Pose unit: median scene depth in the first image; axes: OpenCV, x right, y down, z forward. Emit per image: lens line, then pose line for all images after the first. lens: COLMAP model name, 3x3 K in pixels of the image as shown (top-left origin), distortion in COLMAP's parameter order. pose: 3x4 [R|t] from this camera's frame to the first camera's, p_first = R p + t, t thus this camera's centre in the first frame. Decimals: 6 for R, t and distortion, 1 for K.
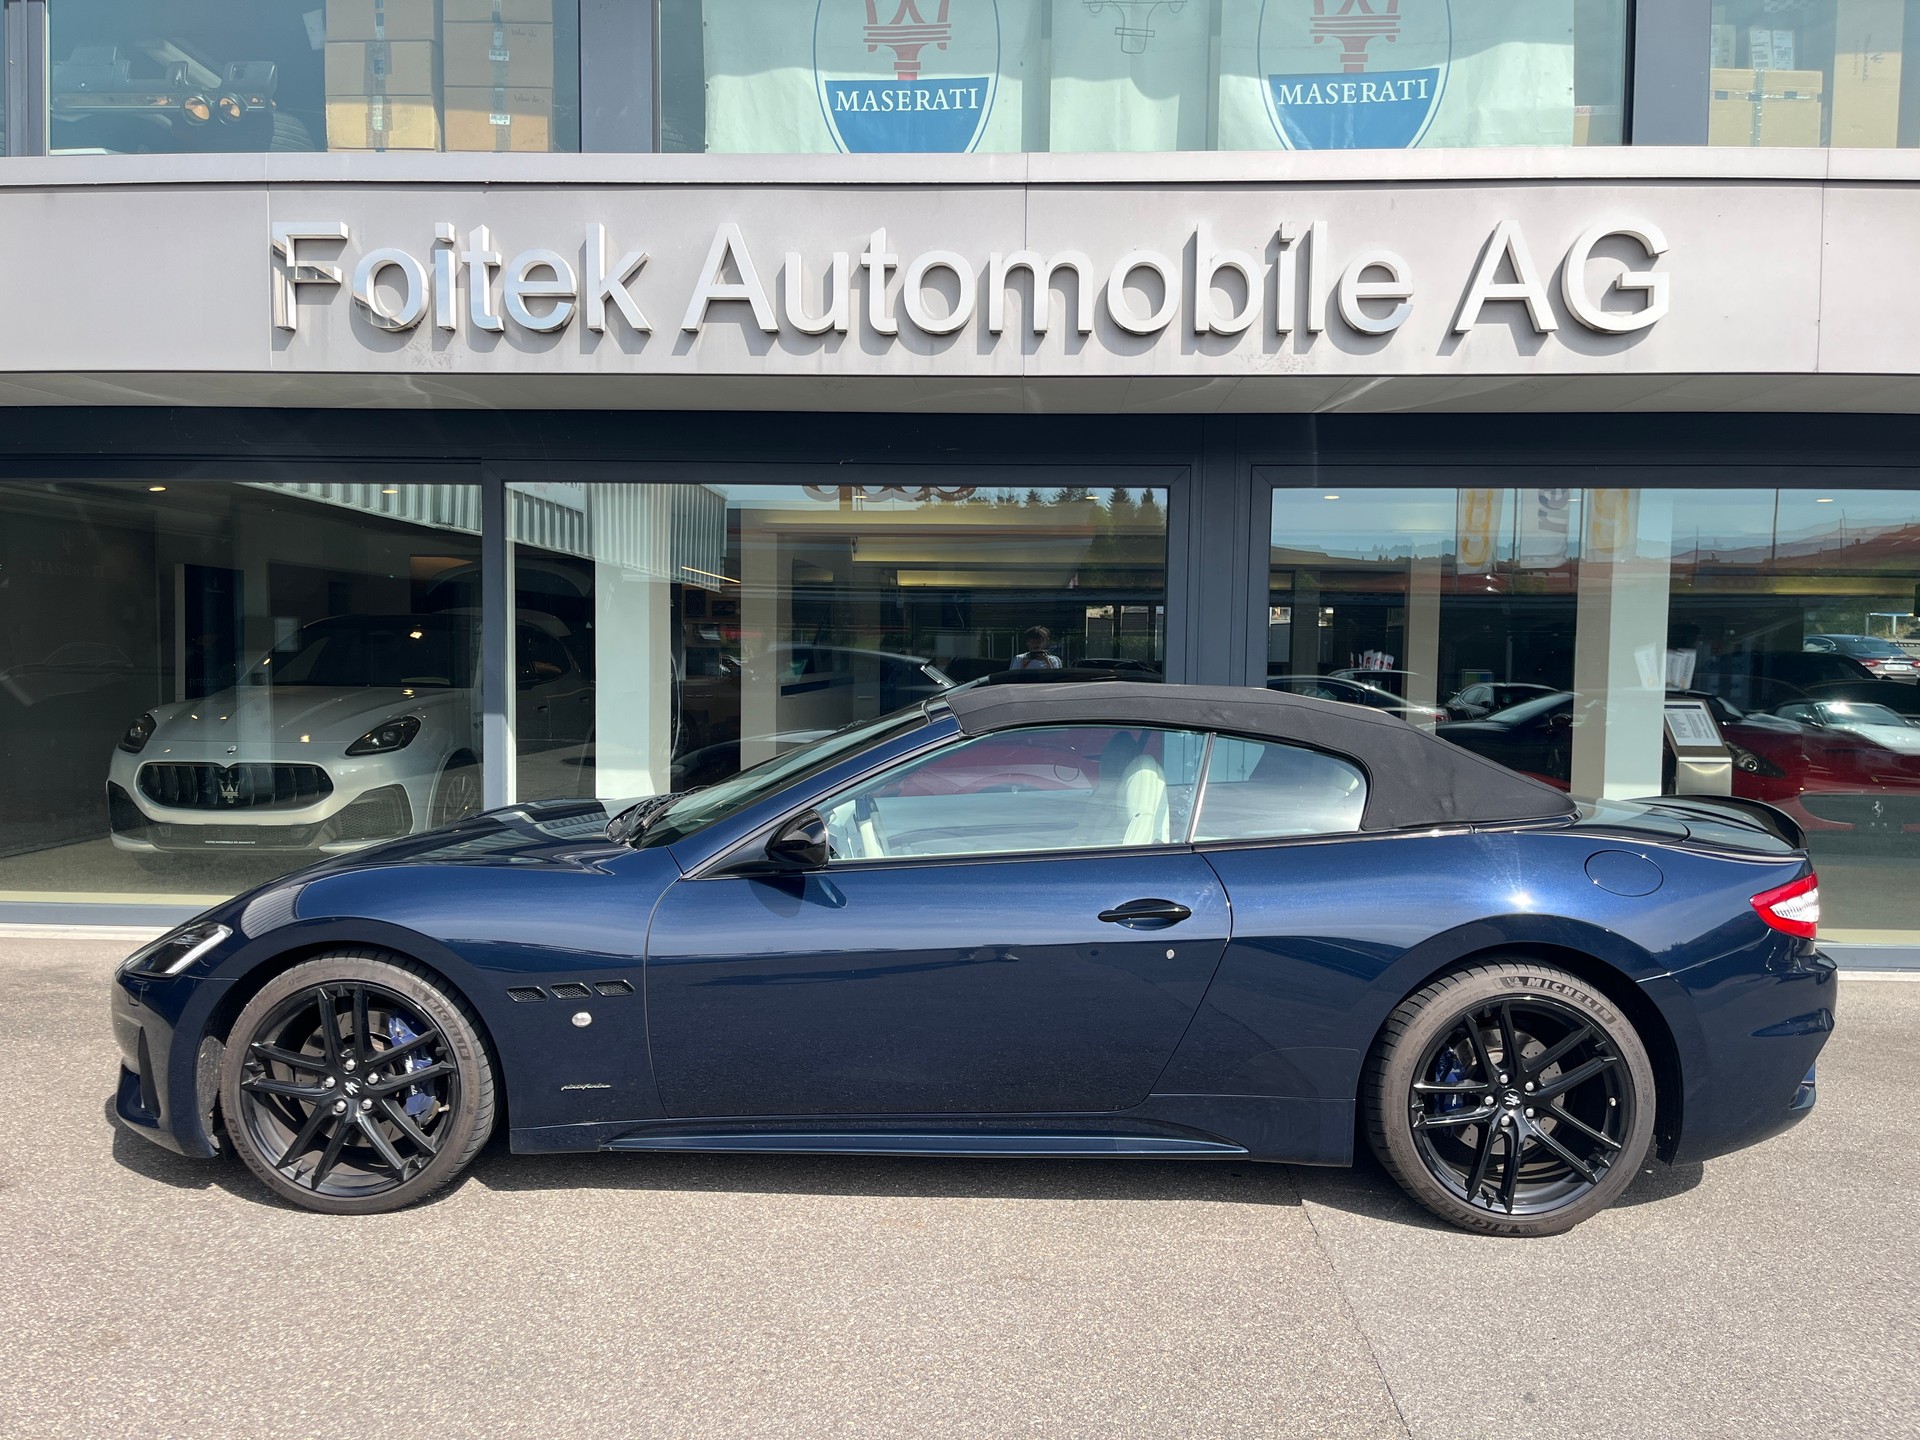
lens RADIAL K [[1450.8, 0, 961.3], [0, 1450.8, 734.7], [0, 0, 1]] dist [0.033920, -0.049789]
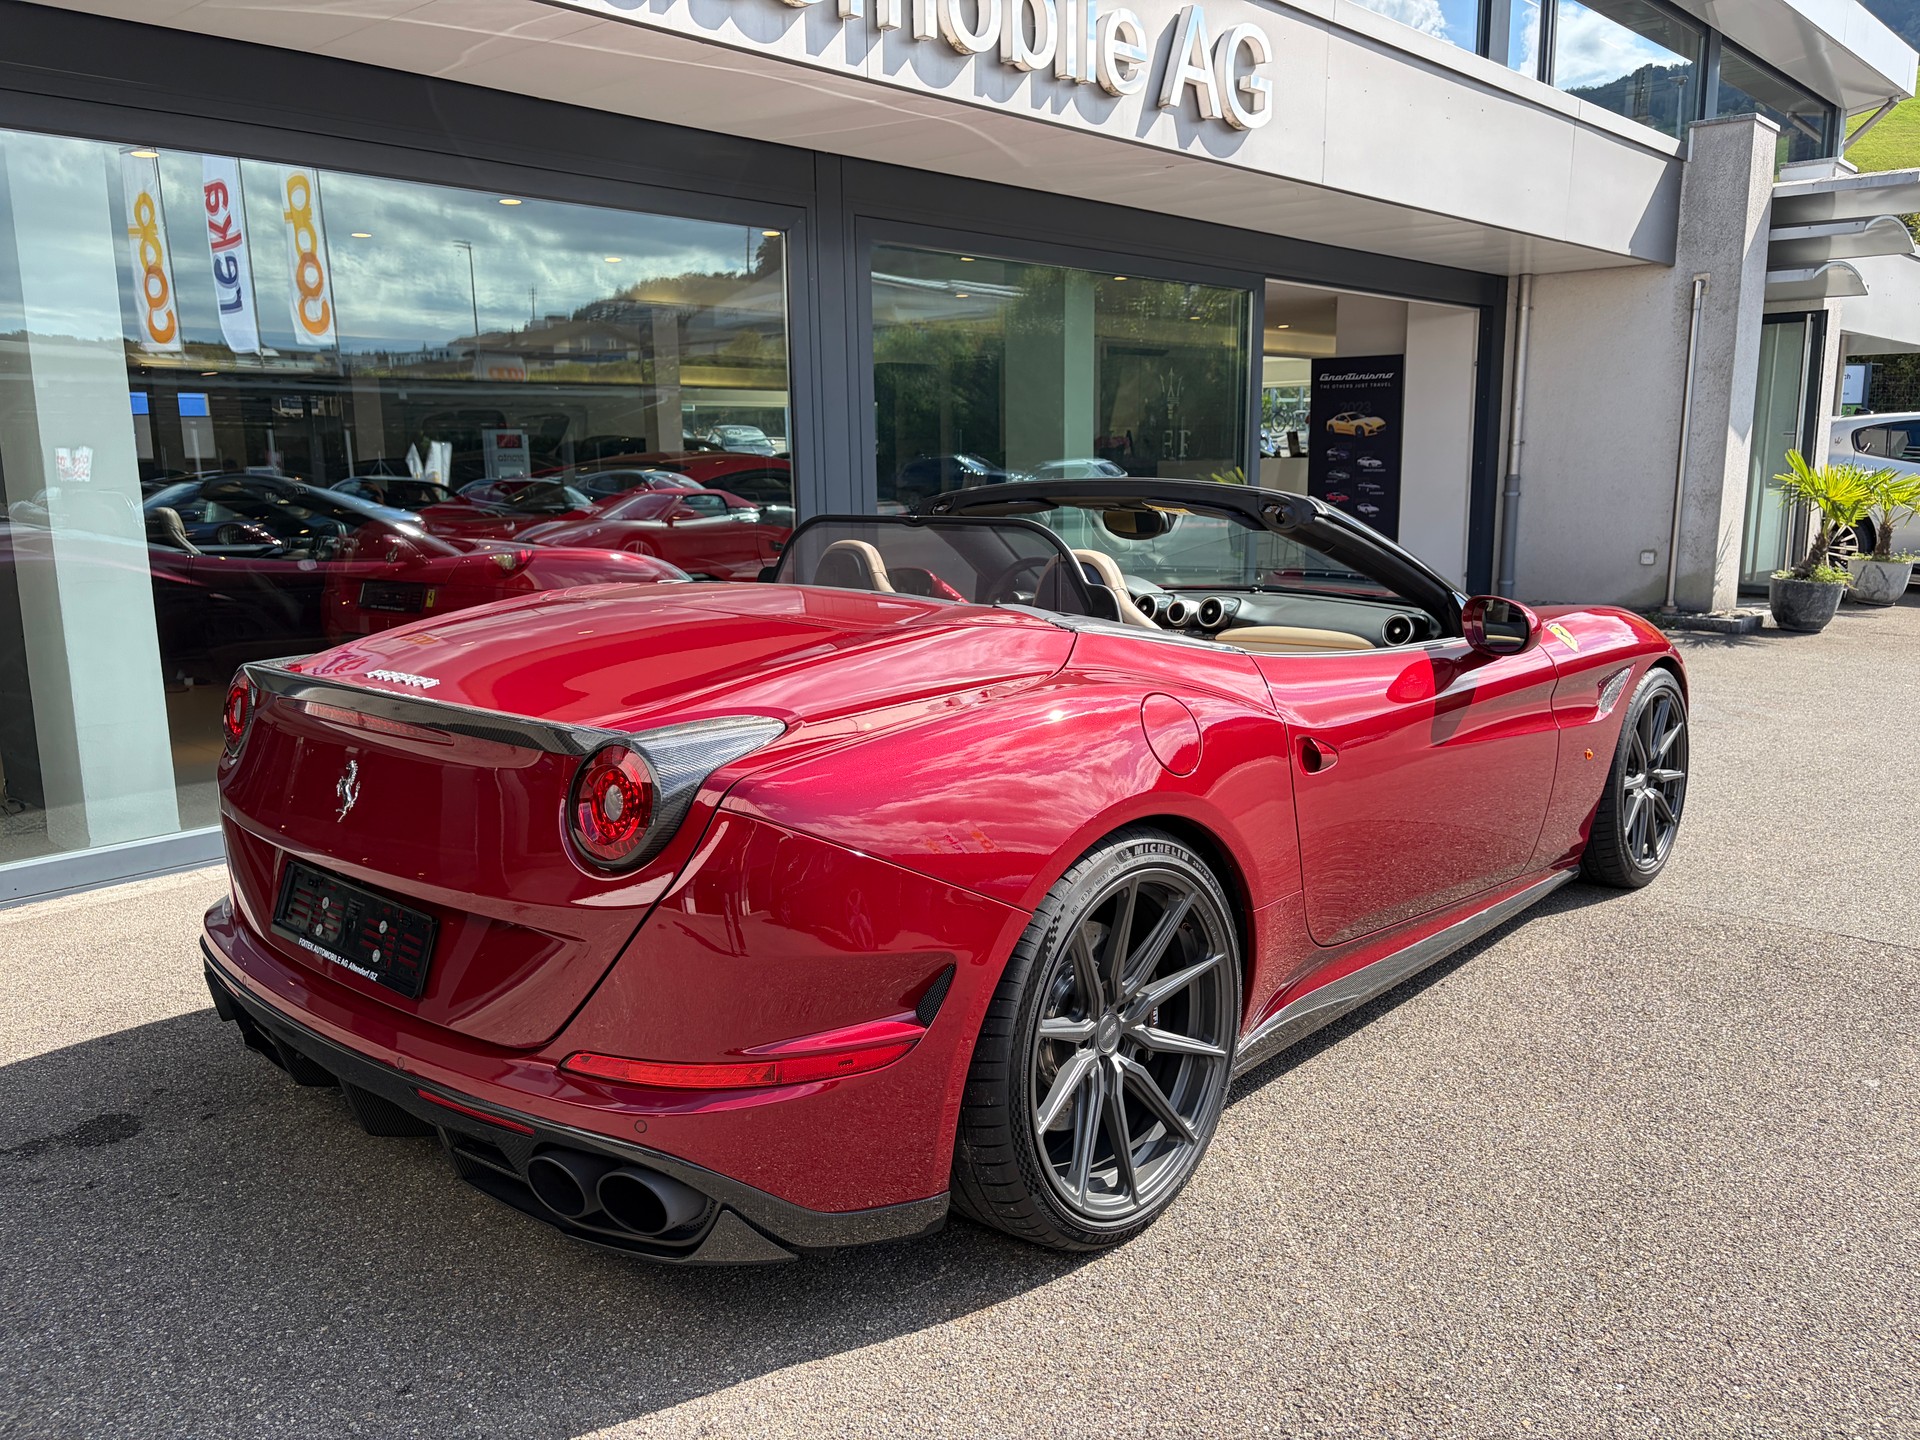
lens RADIAL K [[1452.1, 0, 960.2], [0, 1452.1, 735.0], [0, 0, 1]] dist [0.068830, -0.083275]
pose [[0.638969, -0.165069, 0.751313, -0.619681], [0.062067, 0.984583, 0.163535, -0.006987], [-0.766724, -0.057862, 0.639363, 0.381956]]
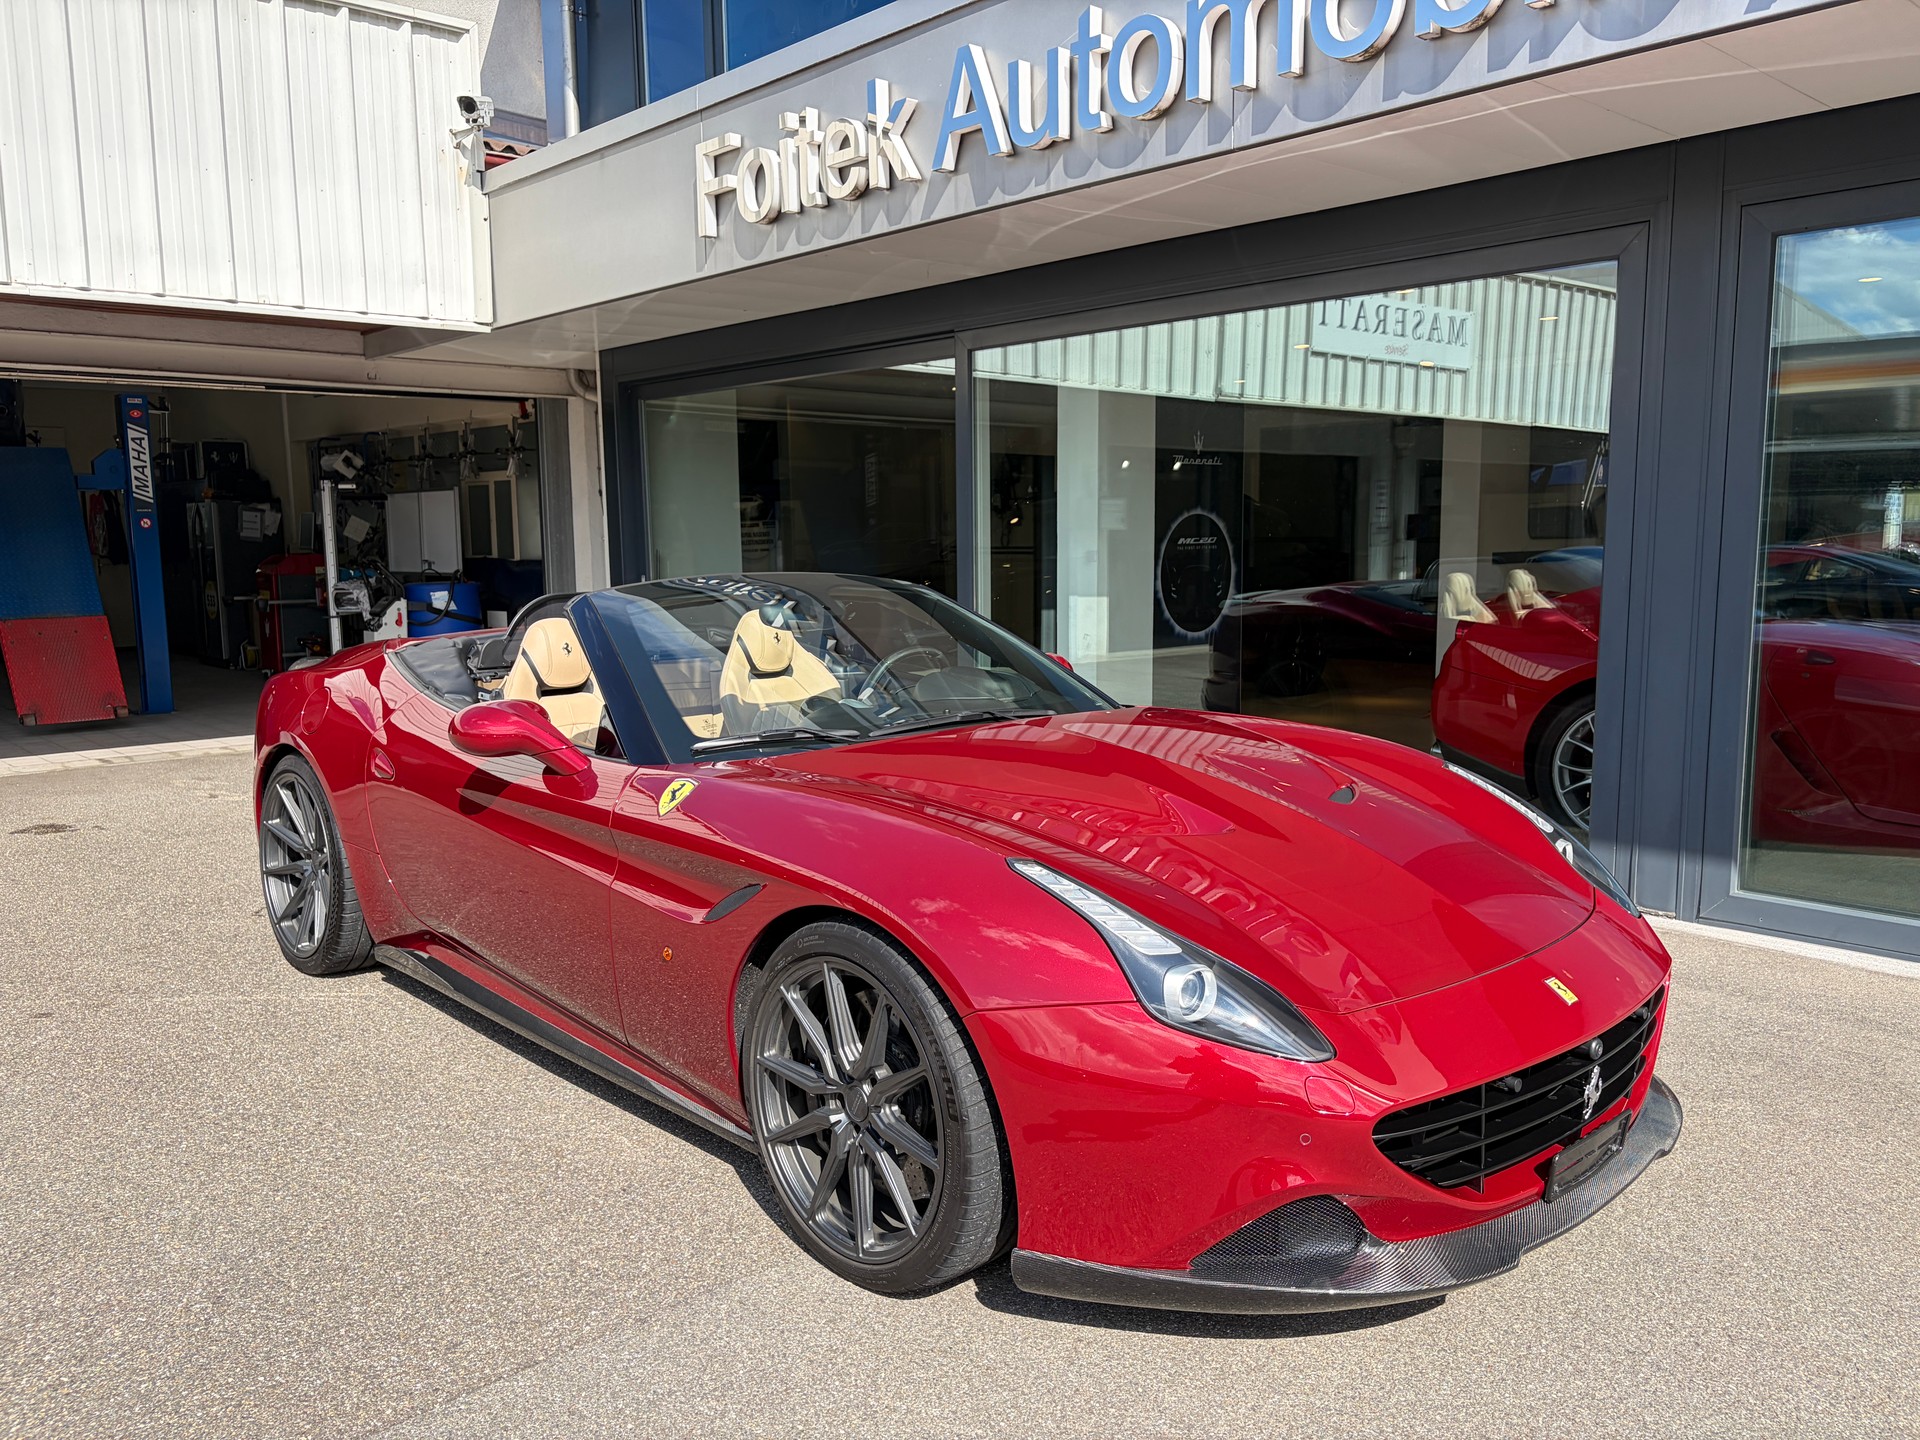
lens RADIAL K [[1457.0, 0, 960.0], [0, 1457.0, 720.0], [0, 0, 1]] dist [0.015097, 0.004256]
pose [[0.718180, 0.068048, -0.692522, 0.506388], [-0.018155, 0.996701, 0.079109, 0.006249], [0.695620, -0.044242, 0.717046, 0.295326]]
